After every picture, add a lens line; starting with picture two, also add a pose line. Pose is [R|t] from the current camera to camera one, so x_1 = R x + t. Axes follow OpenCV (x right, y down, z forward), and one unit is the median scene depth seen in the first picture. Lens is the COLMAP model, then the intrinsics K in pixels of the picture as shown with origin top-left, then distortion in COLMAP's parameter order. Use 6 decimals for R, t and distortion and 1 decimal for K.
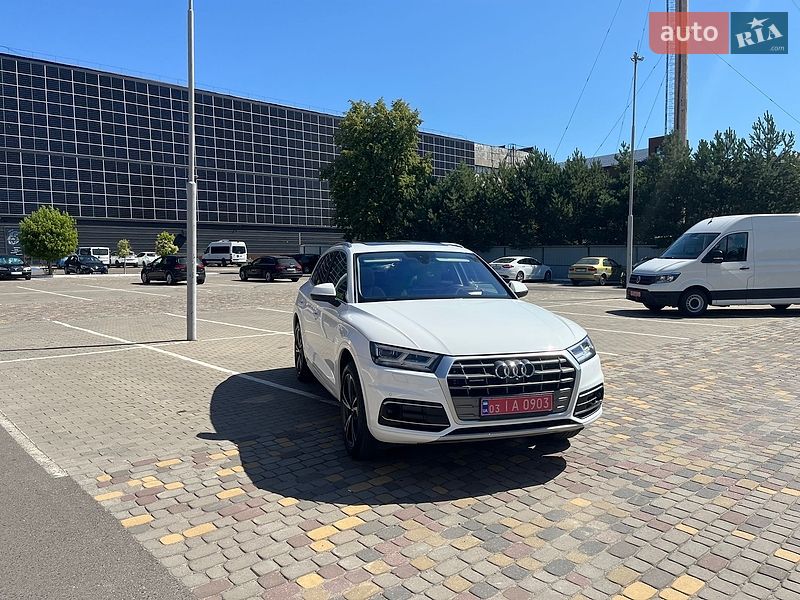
lens RADIAL K [[608.0, 0, 397.2], [0, 608.0, 303.2], [0, 0, 1]] dist [0.062405, -0.083263]
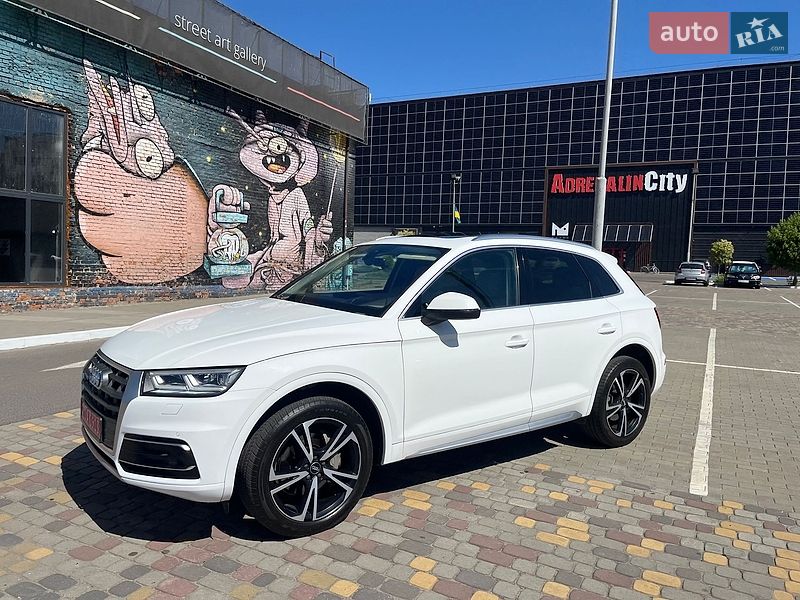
lens RADIAL K [[608.0, 0, 402.1], [0, 608.0, 297.3], [0, 0, 1]] dist [0.062405, -0.083263]
pose [[0.342643, 0.079087, -0.936131, 1.062166], [-0.104947, 0.993436, 0.045515, -0.077531], [0.933586, 0.082648, 0.348694, 1.031789]]
